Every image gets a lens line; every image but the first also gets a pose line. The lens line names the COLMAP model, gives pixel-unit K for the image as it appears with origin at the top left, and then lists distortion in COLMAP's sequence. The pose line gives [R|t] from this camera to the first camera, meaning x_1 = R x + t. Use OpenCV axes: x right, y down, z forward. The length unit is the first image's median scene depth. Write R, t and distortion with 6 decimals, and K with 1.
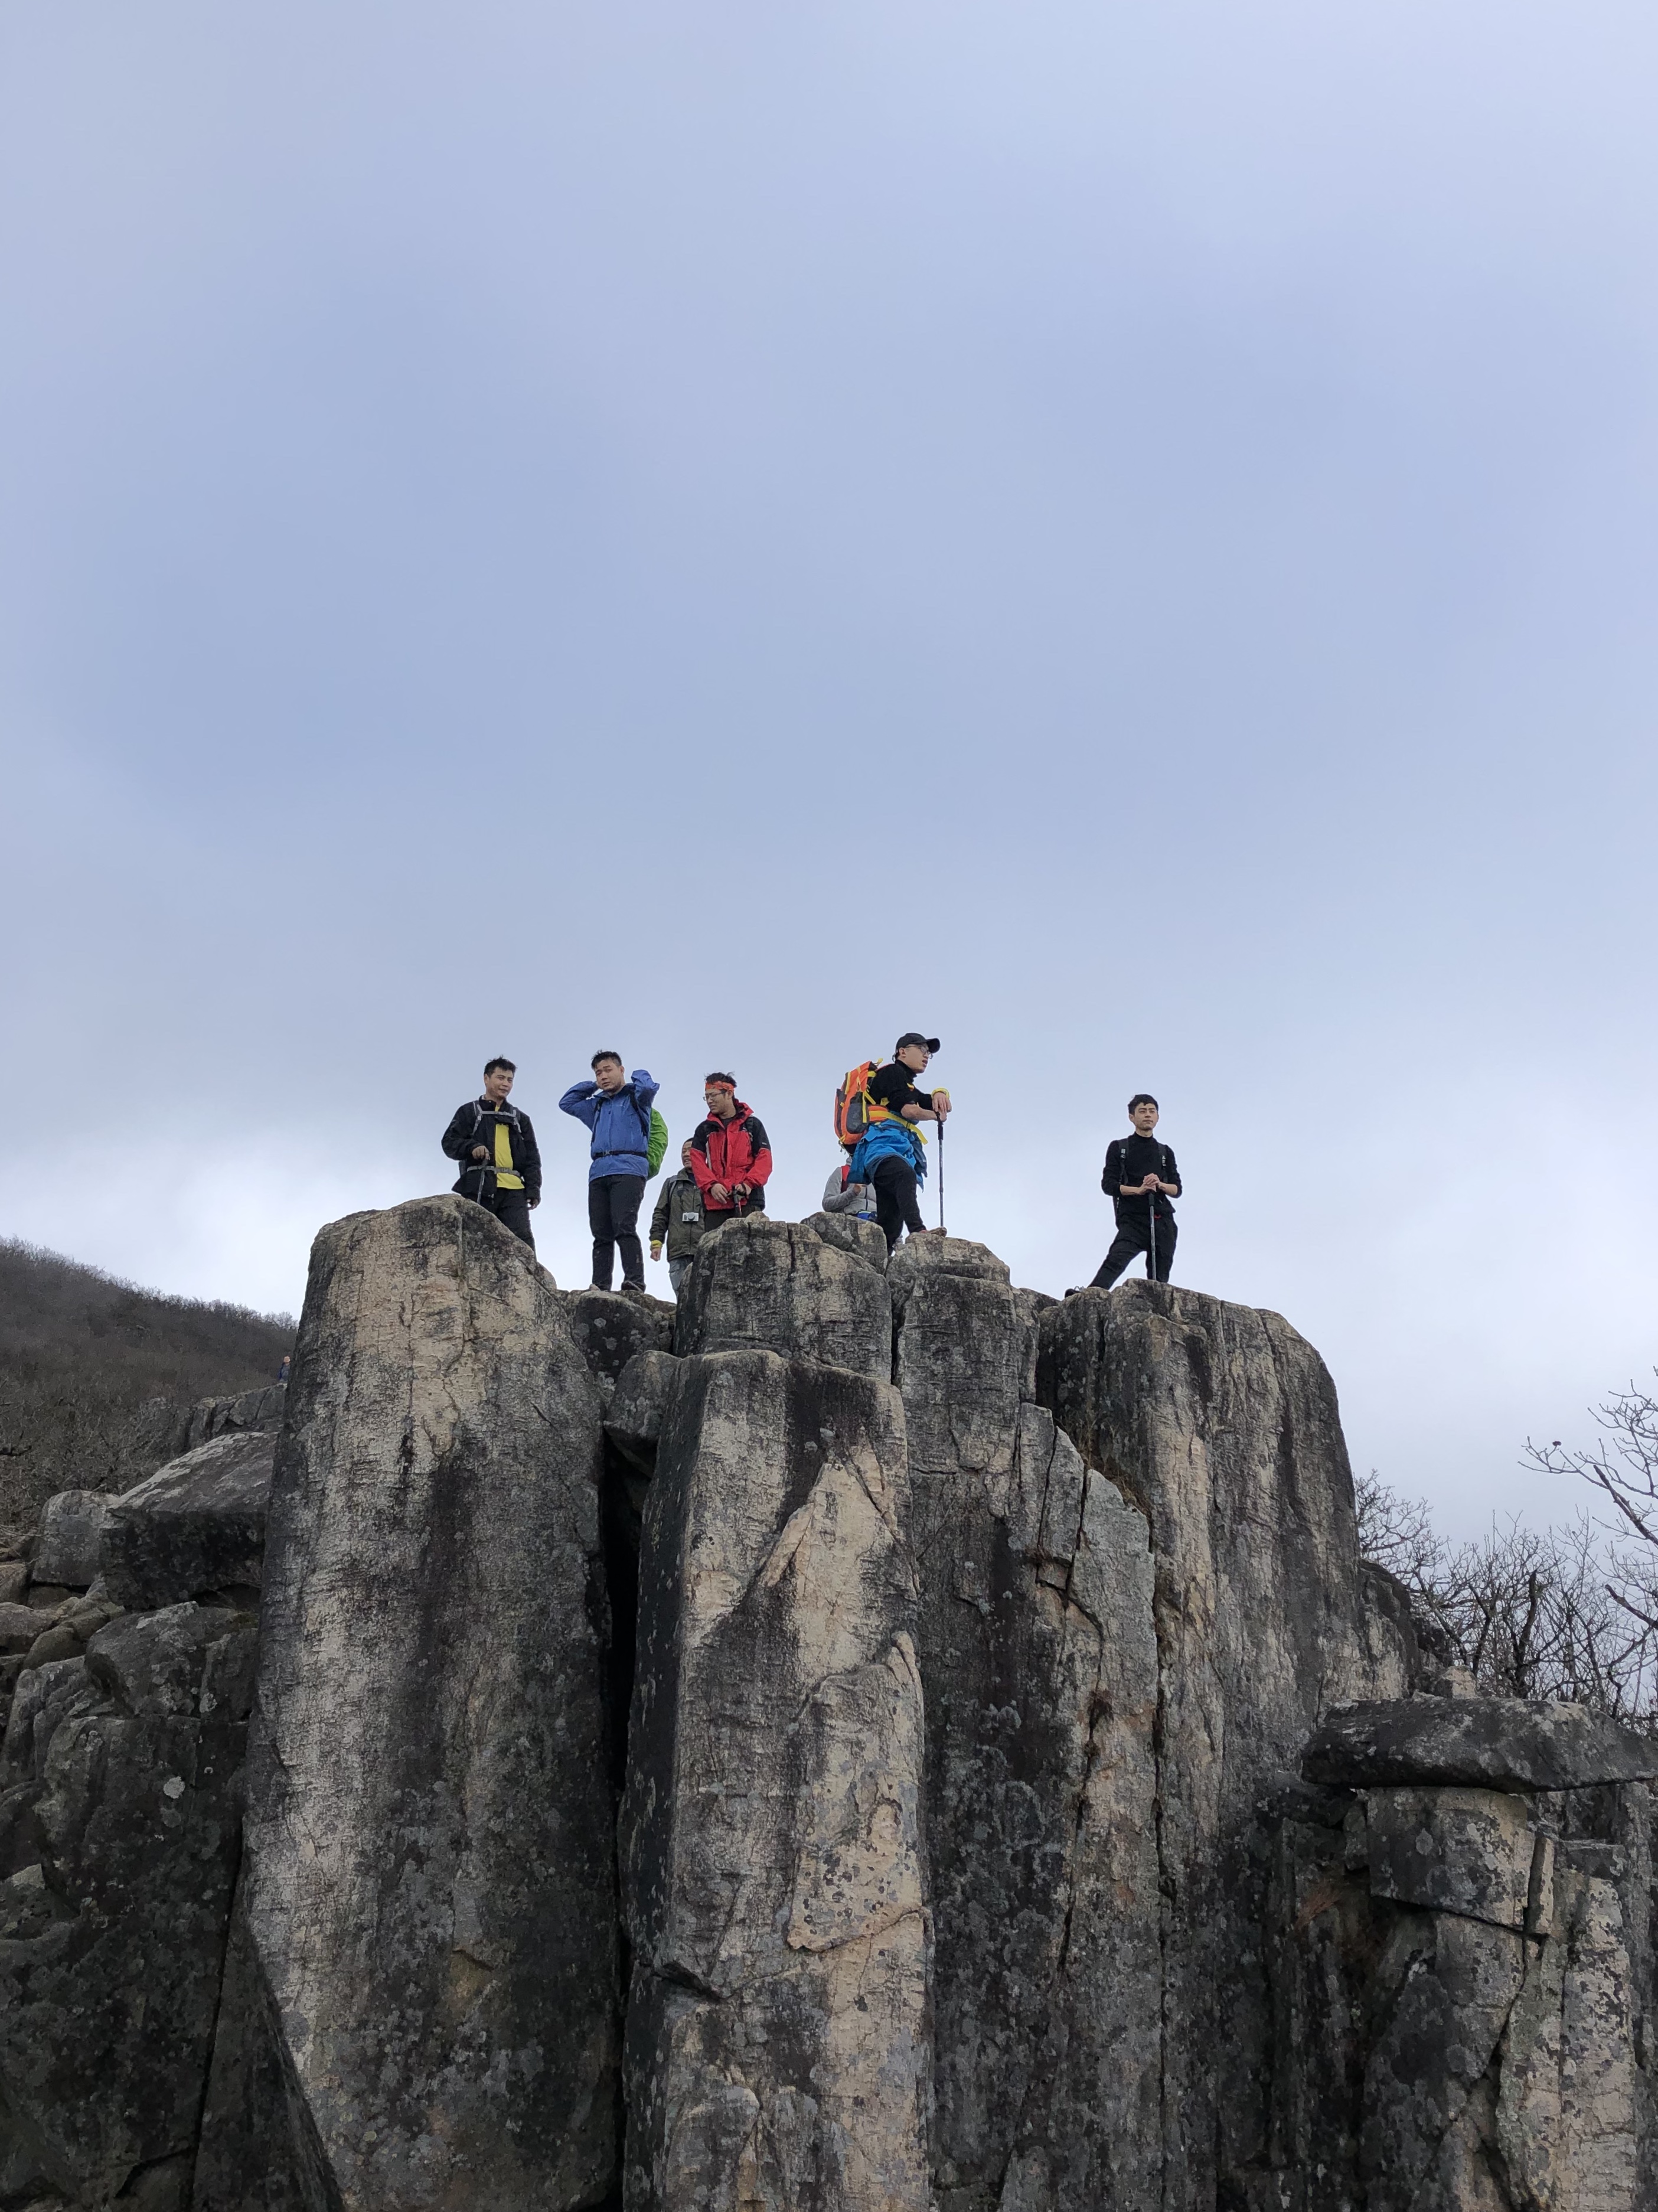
lens RADIAL K [[1841.9, 0, 794.7], [0, 1841.9, 1103.3], [0, 0, 1]] dist [0.006336, 0.006251]
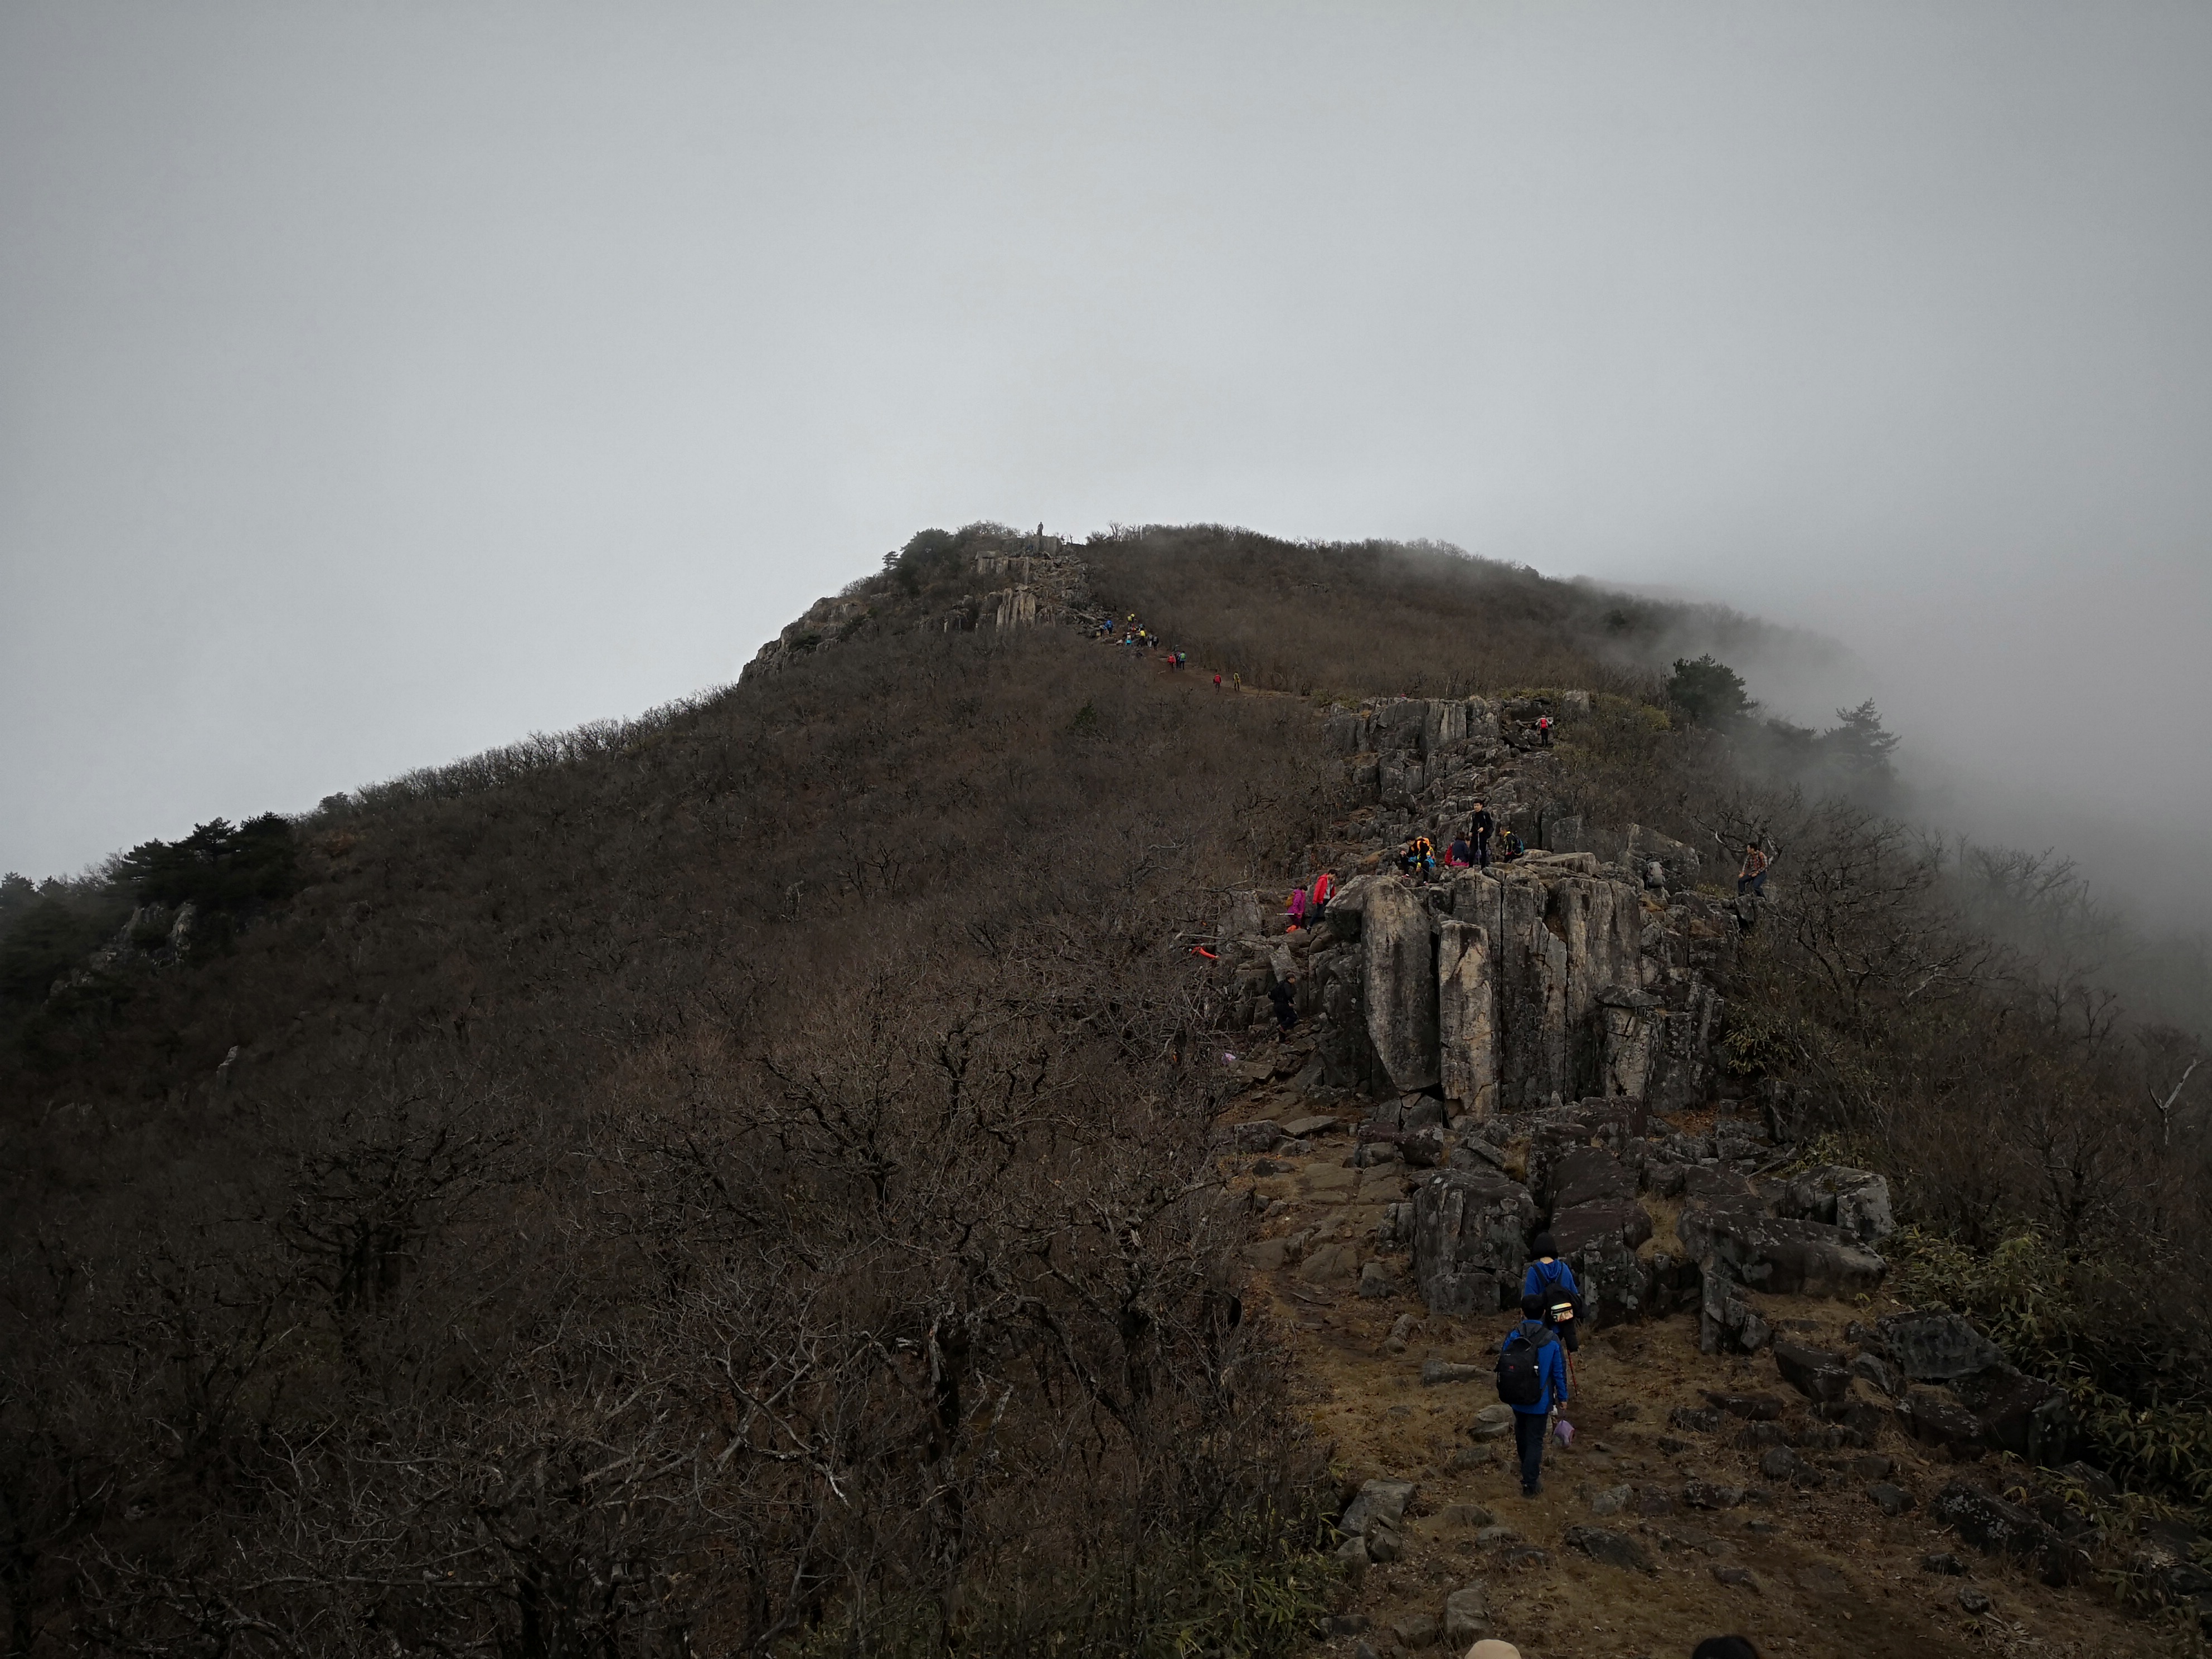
lens RADIAL K [[1780.9, 0, 1106.0], [0, 1780.9, 829.5], [0, 0, 1]] dist [-0.000593, 0.002710]
pose [[0.890152, -0.050676, -0.452837, 1.187984], [0.196811, 0.939075, 0.281785, -1.458244], [0.410969, -0.339955, 0.845893, -2.952493]]
